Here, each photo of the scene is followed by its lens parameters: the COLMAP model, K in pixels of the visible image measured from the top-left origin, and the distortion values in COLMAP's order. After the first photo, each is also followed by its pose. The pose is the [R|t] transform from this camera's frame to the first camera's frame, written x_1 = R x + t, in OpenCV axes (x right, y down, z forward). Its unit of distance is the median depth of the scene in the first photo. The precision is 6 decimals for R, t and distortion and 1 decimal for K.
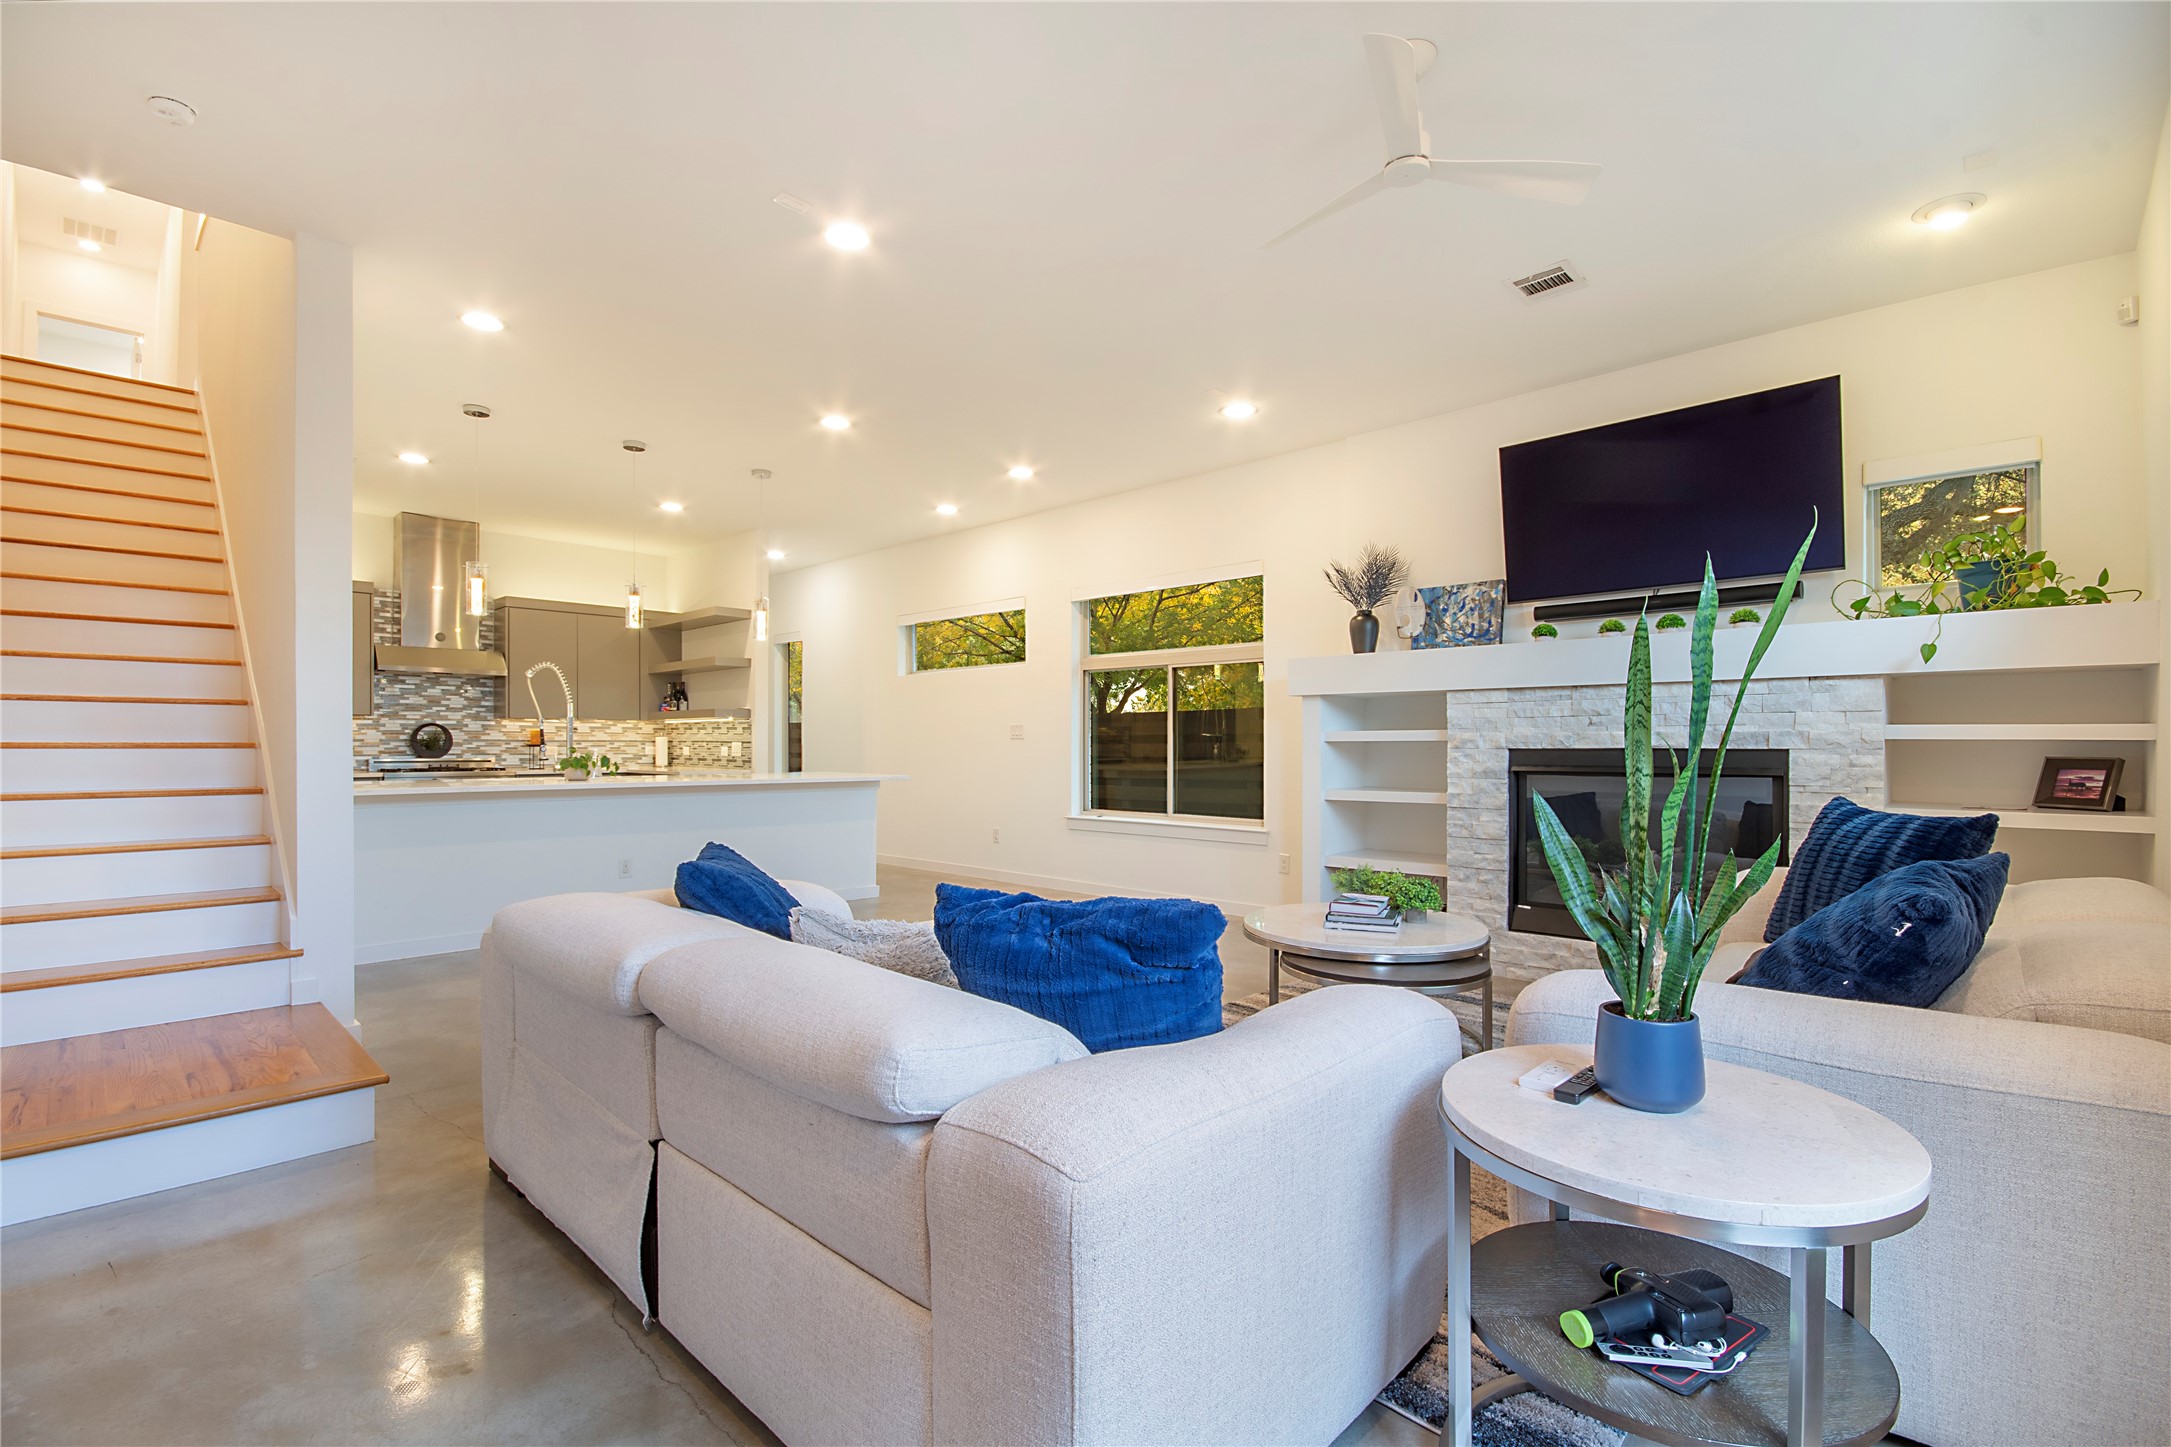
lens RADIAL K [[978.1, 0, 1075.8], [0, 978.1, 741.2], [0, 0, 1]] dist [-0.002072, -0.000579]
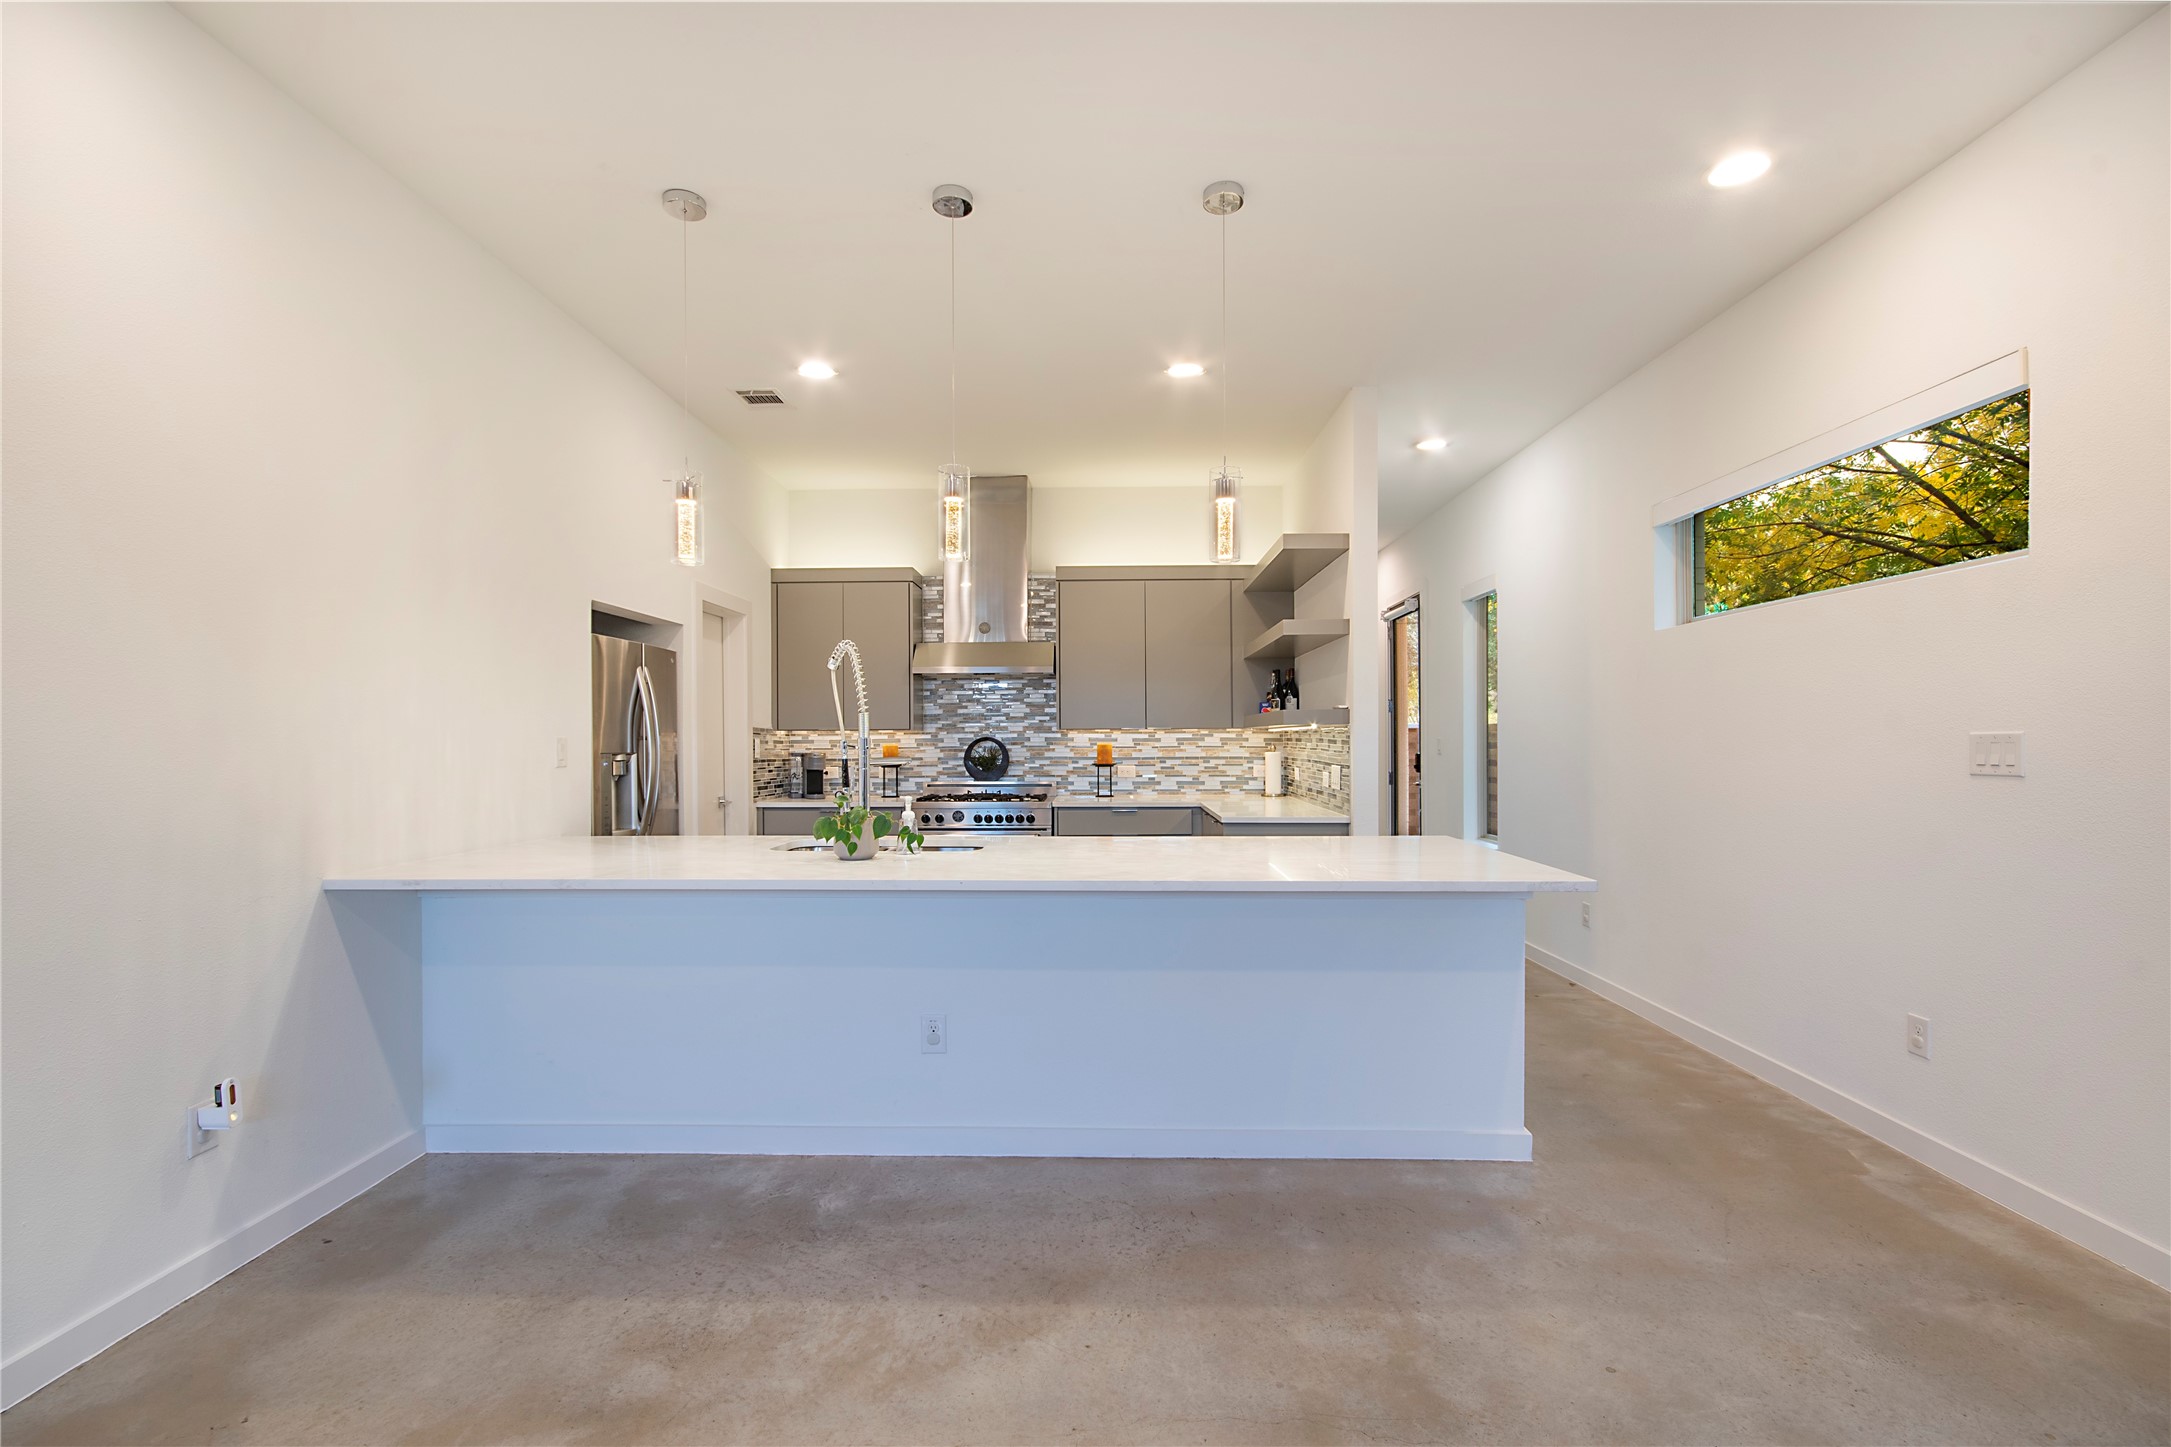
lens RADIAL K [[978.1, 0, 1067.3], [0, 978.1, 754.4], [0, 0, 1]] dist [-0.002072, -0.000579]
pose [[0.682958, 0.006160, -0.730432, -0.030439], [0.008305, 0.999834, 0.016198, -0.016288], [0.730411, -0.017129, 0.682793, 0.485151]]
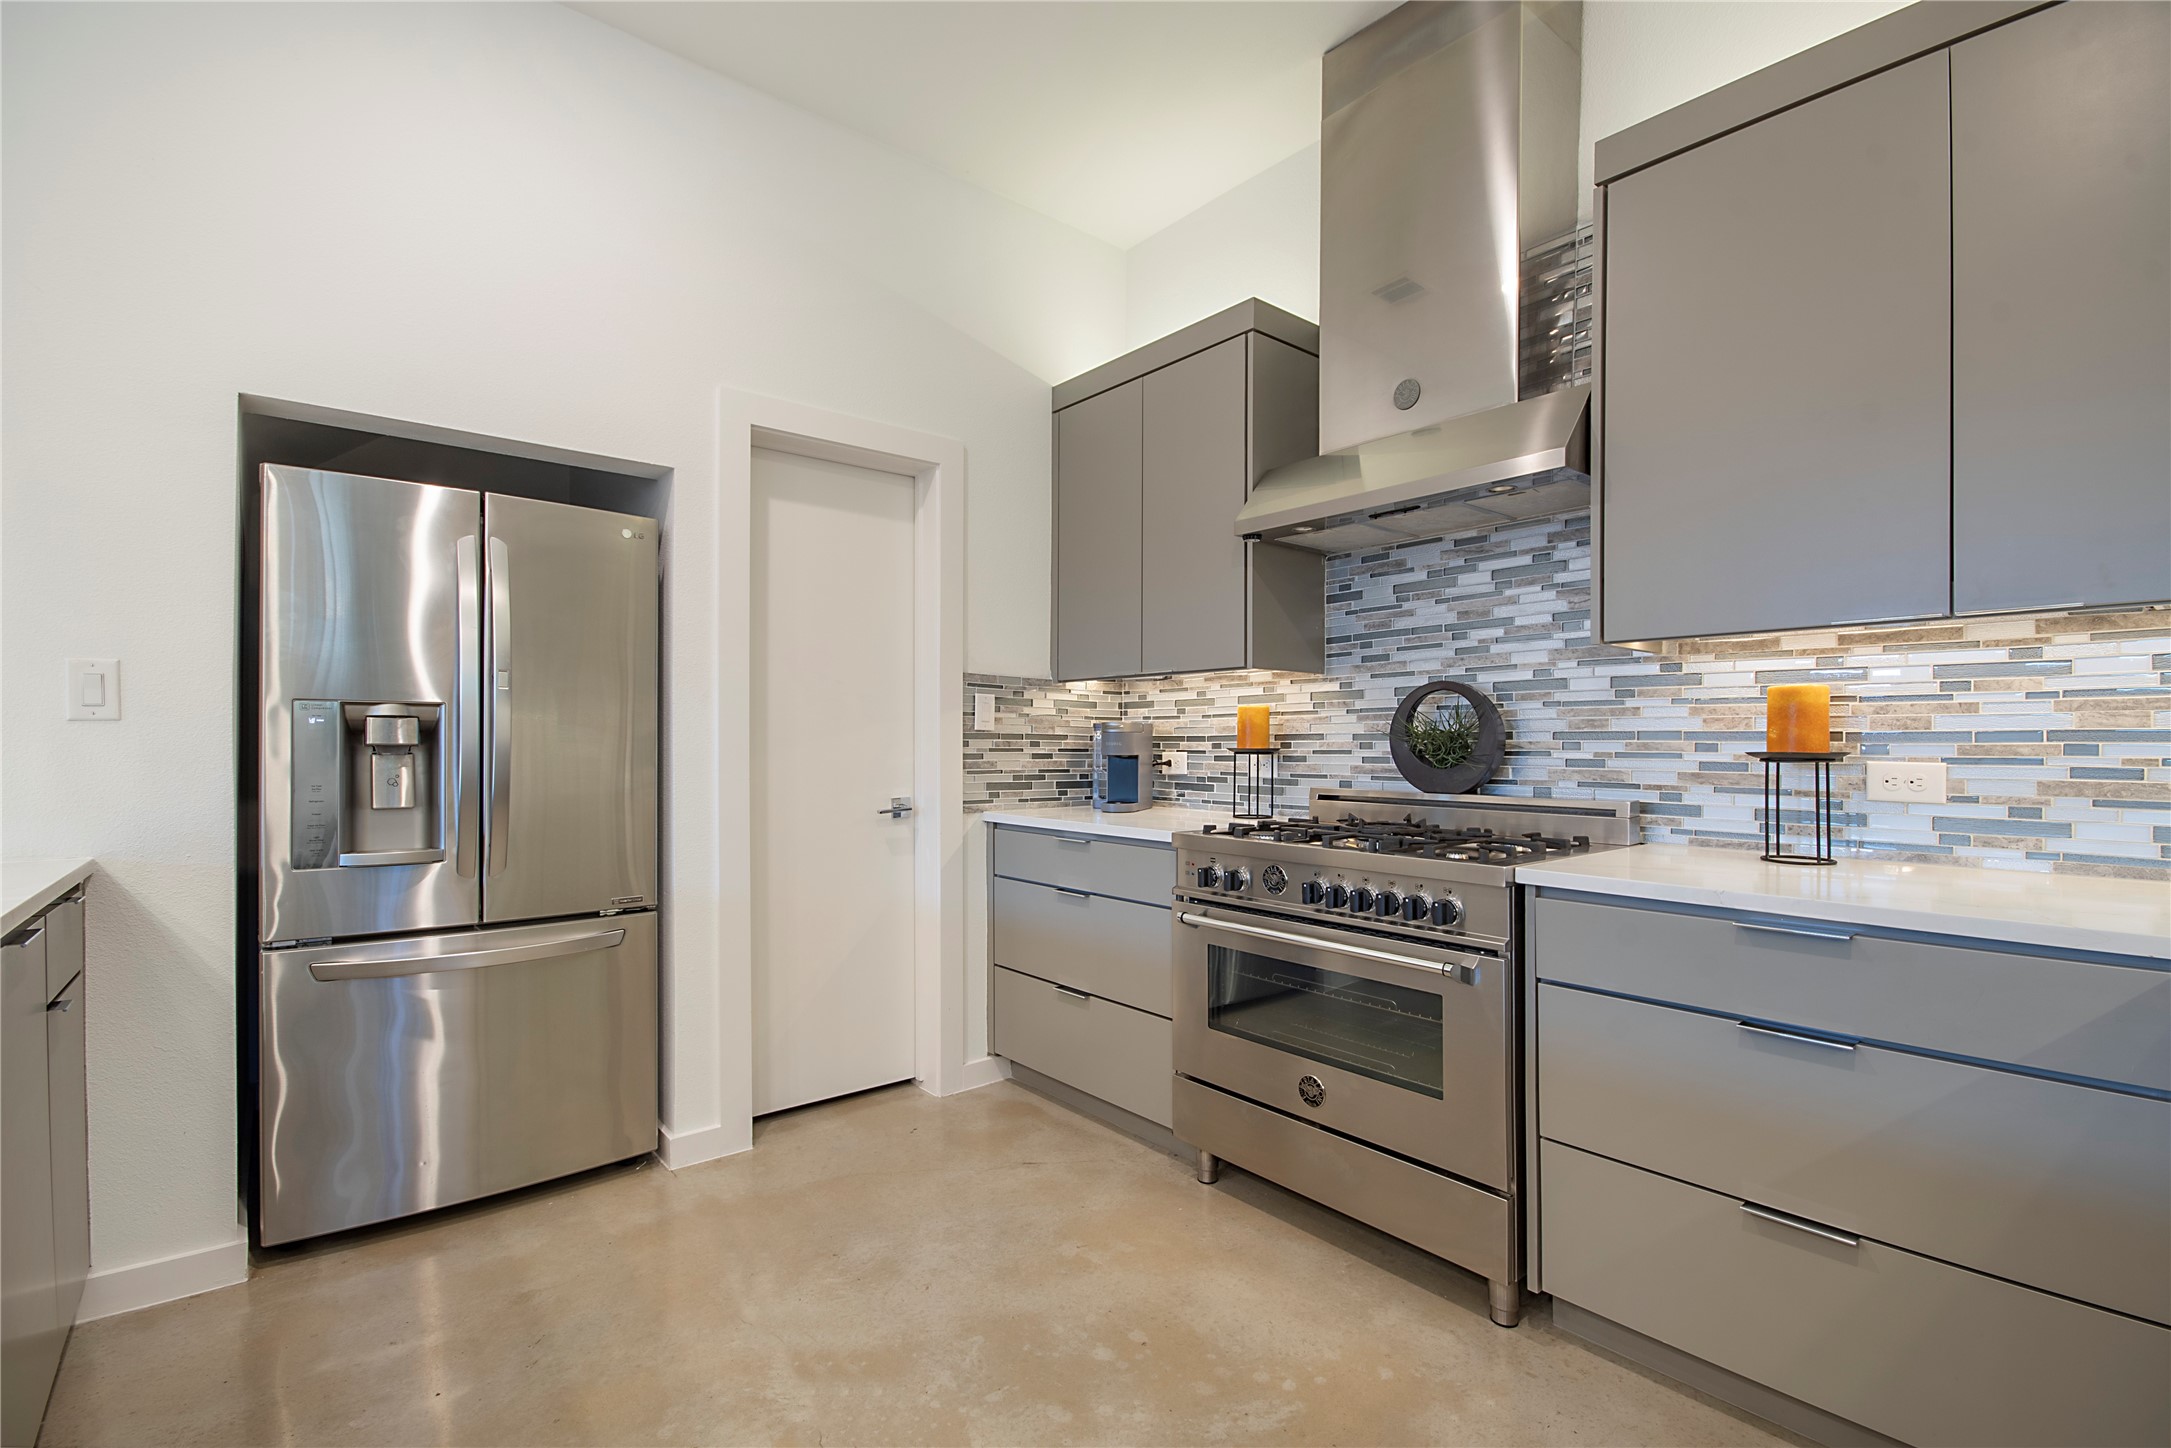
lens RADIAL K [[978.1, 0, 1075.3], [0, 978.1, 745.6], [0, 0, 1]] dist [-0.002072, -0.000579]
pose [[-0.077408, 0.003139, -0.996995, -0.324931], [0.001221, 0.999995, 0.003054, 0.000954], [0.996999, -0.000981, -0.077411, 0.874112]]
